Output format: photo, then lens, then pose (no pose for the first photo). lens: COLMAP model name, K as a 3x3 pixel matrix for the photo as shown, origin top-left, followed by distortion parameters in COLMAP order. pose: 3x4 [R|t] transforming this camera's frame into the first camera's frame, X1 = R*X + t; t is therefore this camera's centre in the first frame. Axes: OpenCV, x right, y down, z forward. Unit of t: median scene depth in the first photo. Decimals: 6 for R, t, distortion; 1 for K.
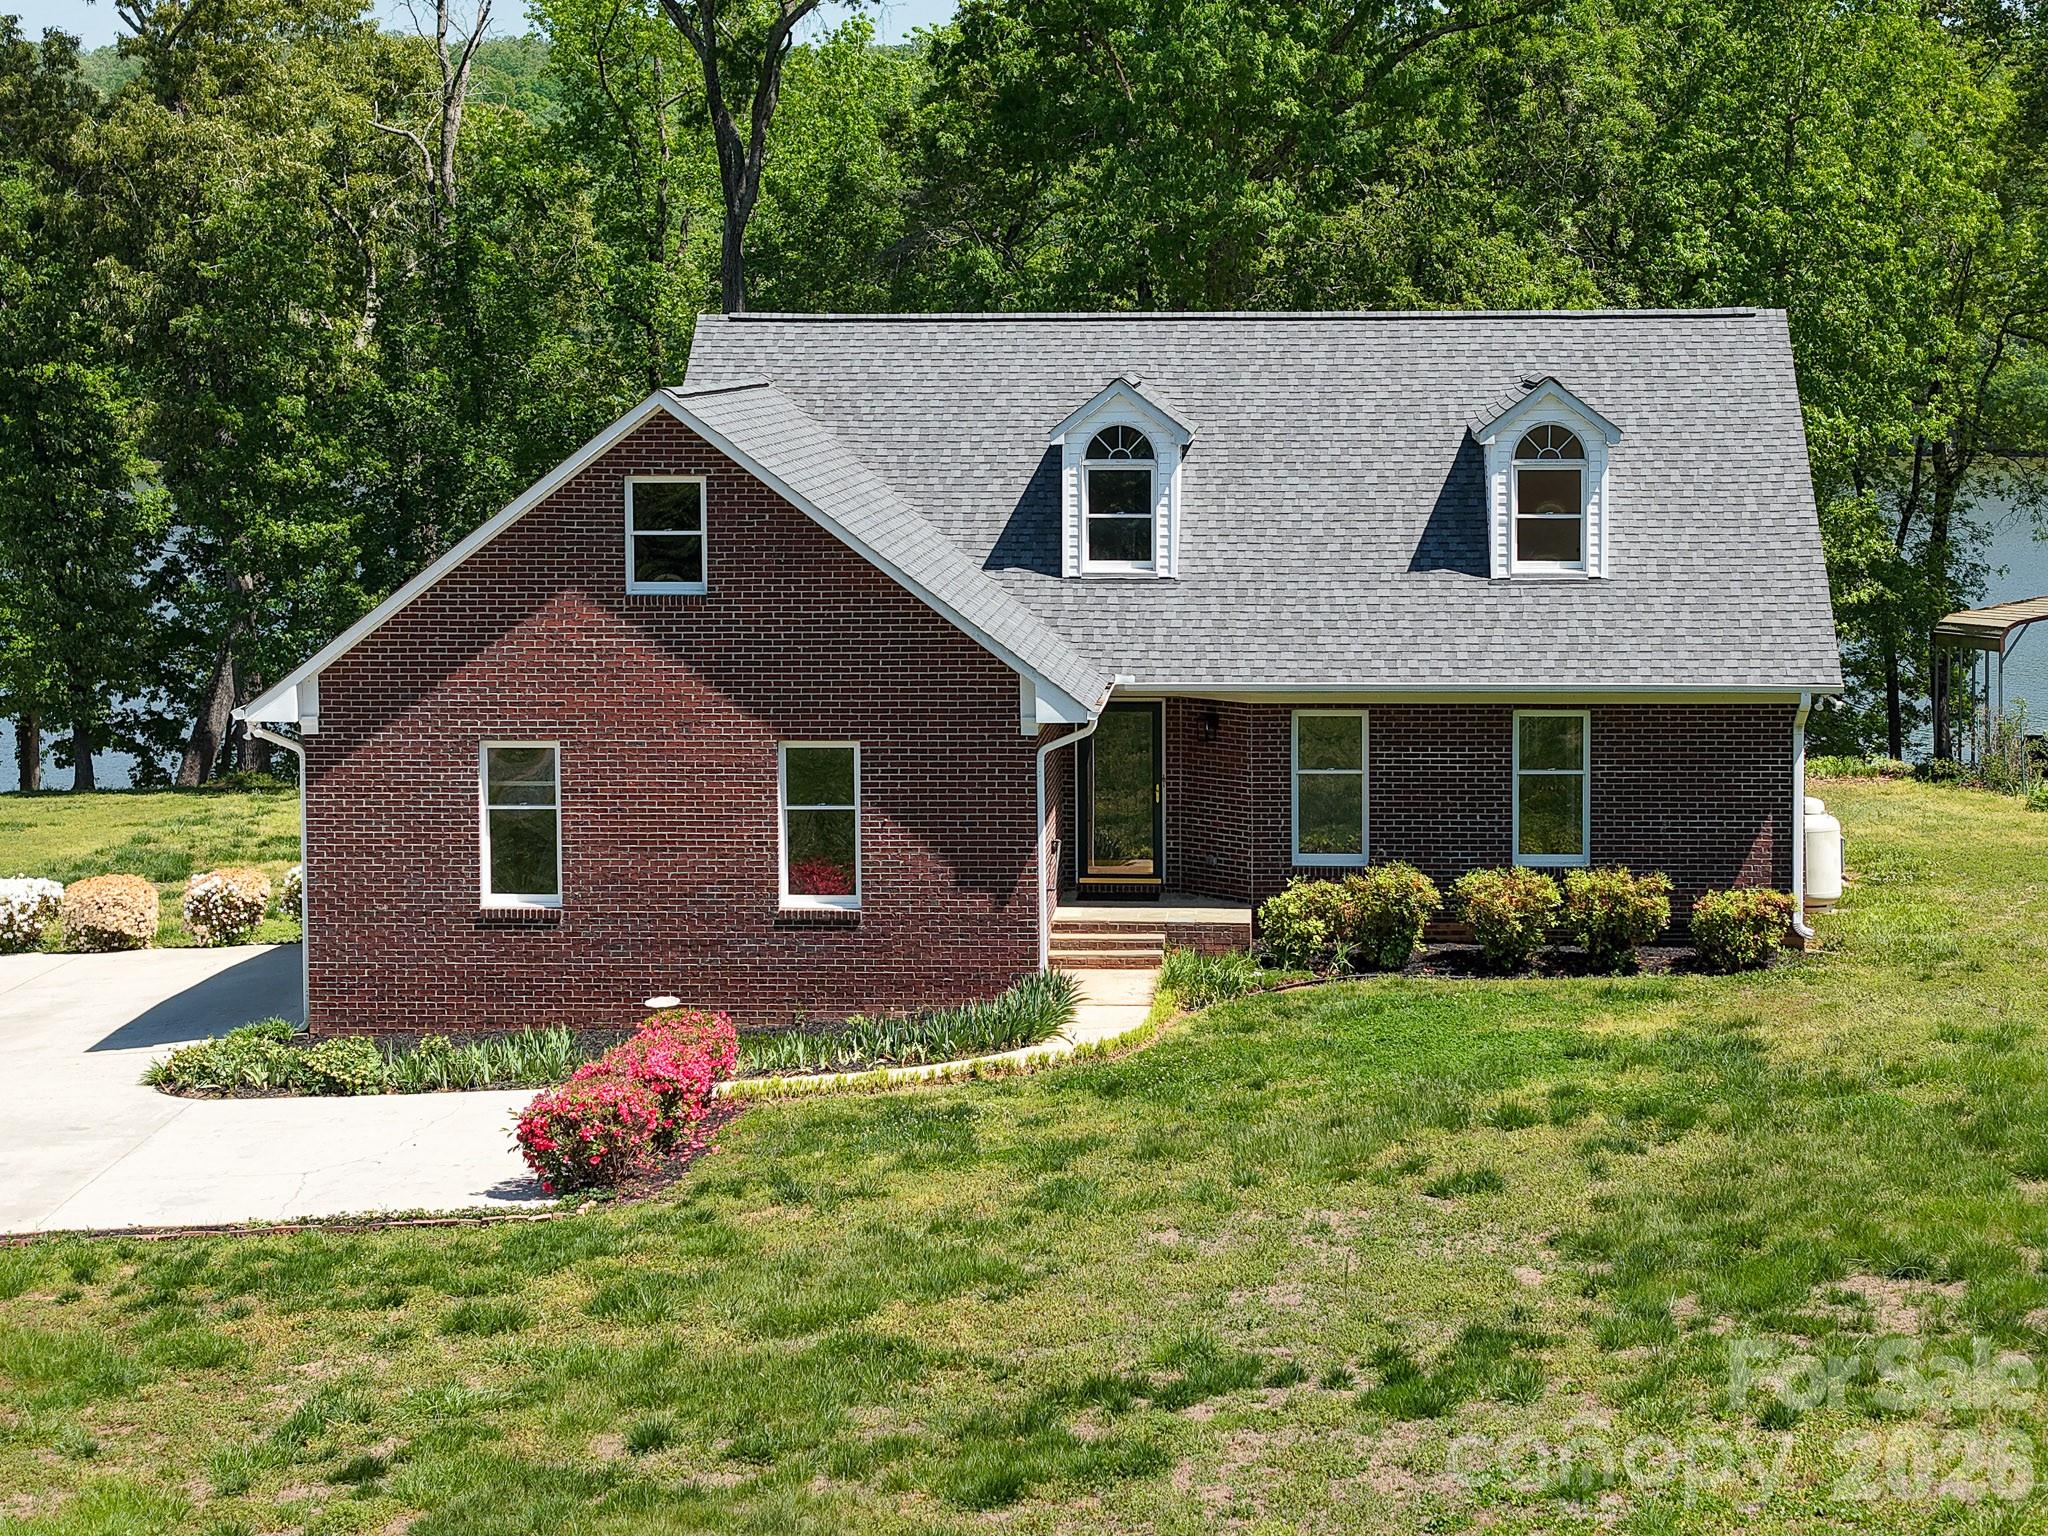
lens RADIAL K [[4259.7, 0, 1024.0], [0, 4259.7, 768.0], [0, 0, 1]] dist [-0.008119, -0.053551]
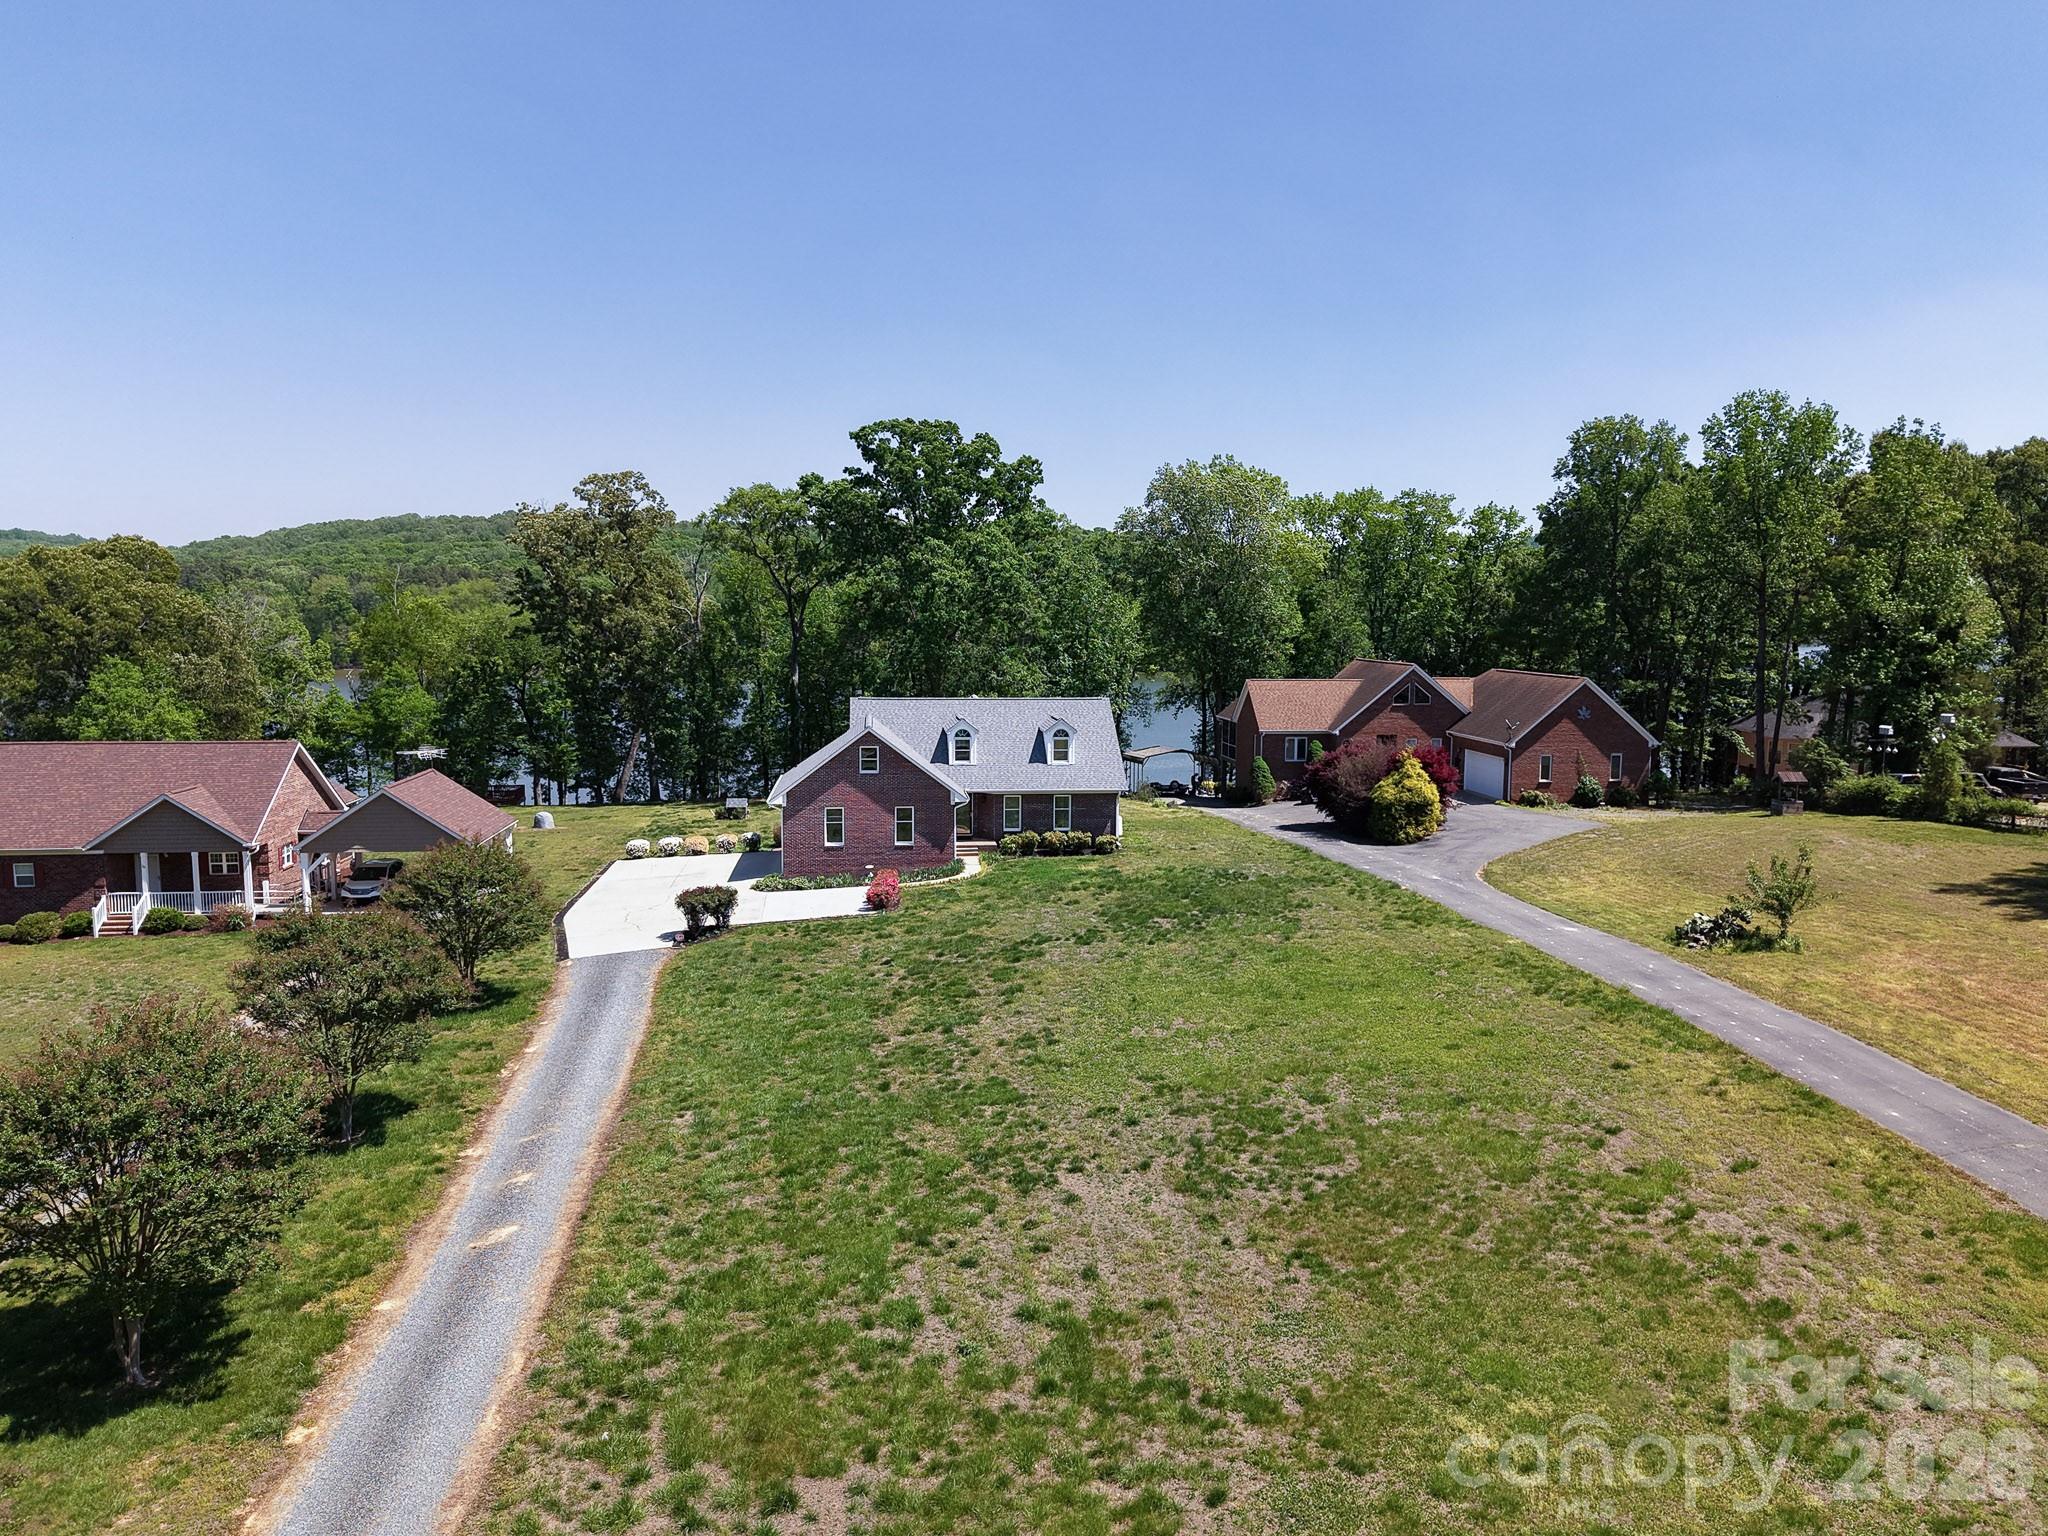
lens RADIAL K [[1459.7, 0, 1034.3], [0, 1459.7, 787.0], [0, 0, 1]] dist [0.007929, -0.003604]
pose [[0.983279, -0.012253, 0.181691, -0.180350], [0.009739, 0.999844, 0.014724, -0.044971], [-0.181843, -0.012708, 0.983245, -0.477345]]
